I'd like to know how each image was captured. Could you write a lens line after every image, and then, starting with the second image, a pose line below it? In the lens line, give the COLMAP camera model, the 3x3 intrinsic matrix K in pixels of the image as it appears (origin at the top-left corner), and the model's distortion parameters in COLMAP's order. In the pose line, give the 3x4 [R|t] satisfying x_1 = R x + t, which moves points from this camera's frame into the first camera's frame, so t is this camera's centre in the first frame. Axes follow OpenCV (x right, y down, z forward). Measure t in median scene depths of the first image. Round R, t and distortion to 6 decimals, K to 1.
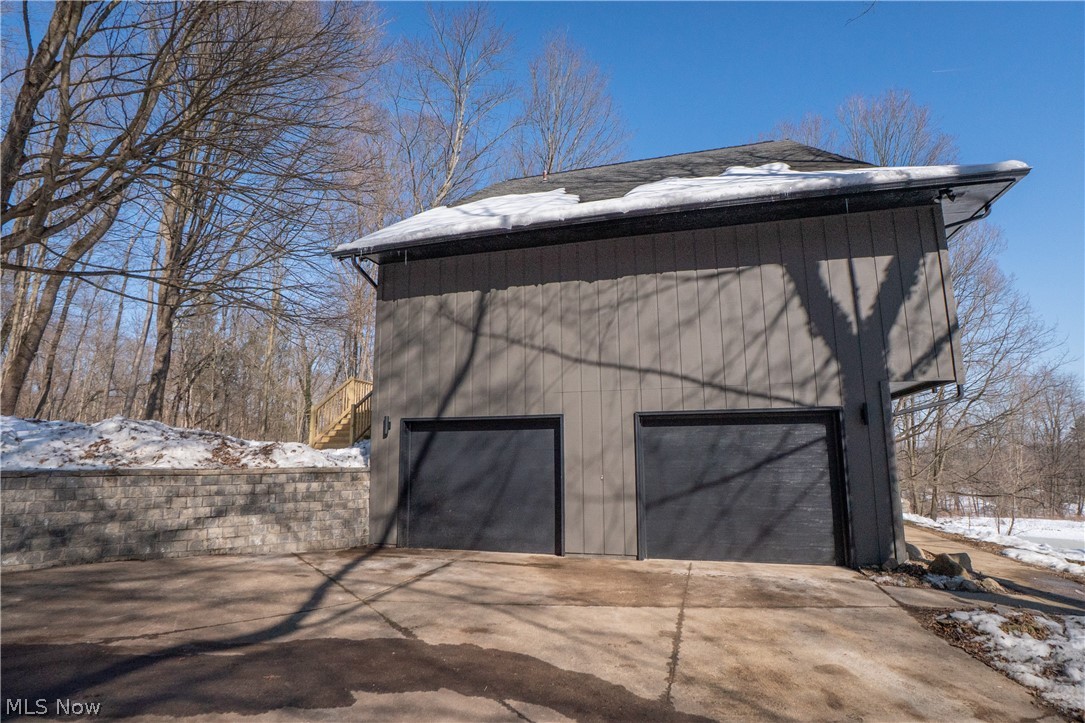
lens RADIAL K [[550.3, 0, 536.8], [0, 550.3, 372.6], [0, 0, 1]] dist [0.001163, -0.000165]
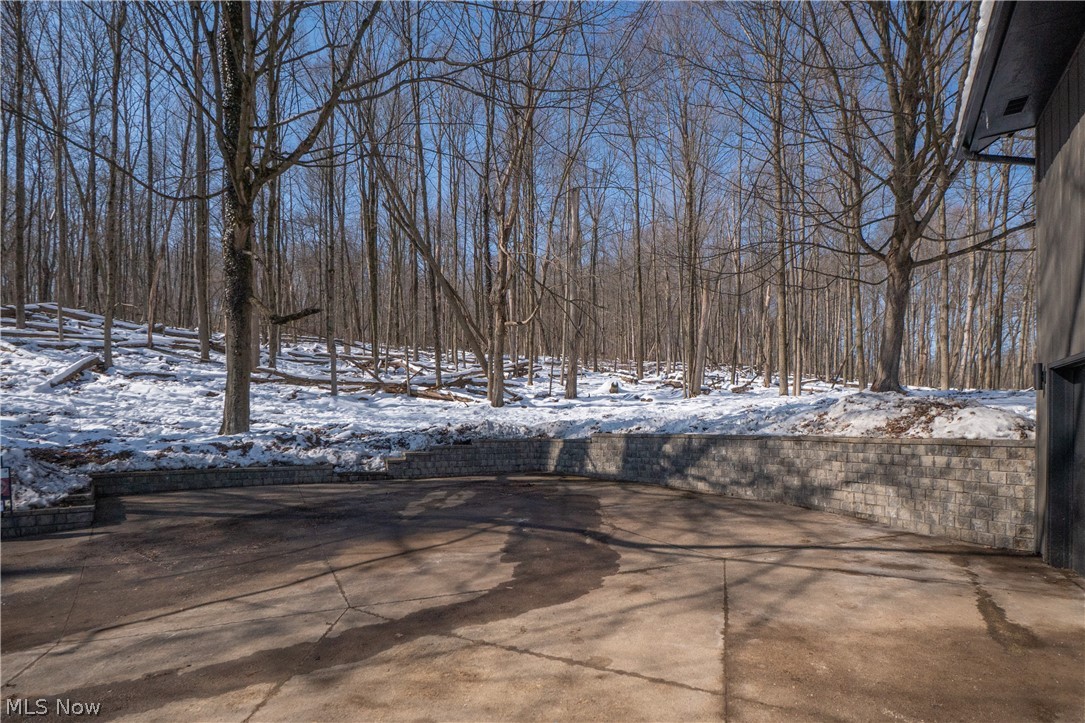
lens RADIAL K [[550.3, 0, 536.8], [0, 550.3, 372.6], [0, 0, 1]] dist [0.001163, -0.000165]
pose [[-0.264114, -0.096482, -0.959654, 0.847165], [0.147372, 0.979264, -0.139012, 0.155015], [0.953166, -0.178141, -0.244419, 0.982501]]
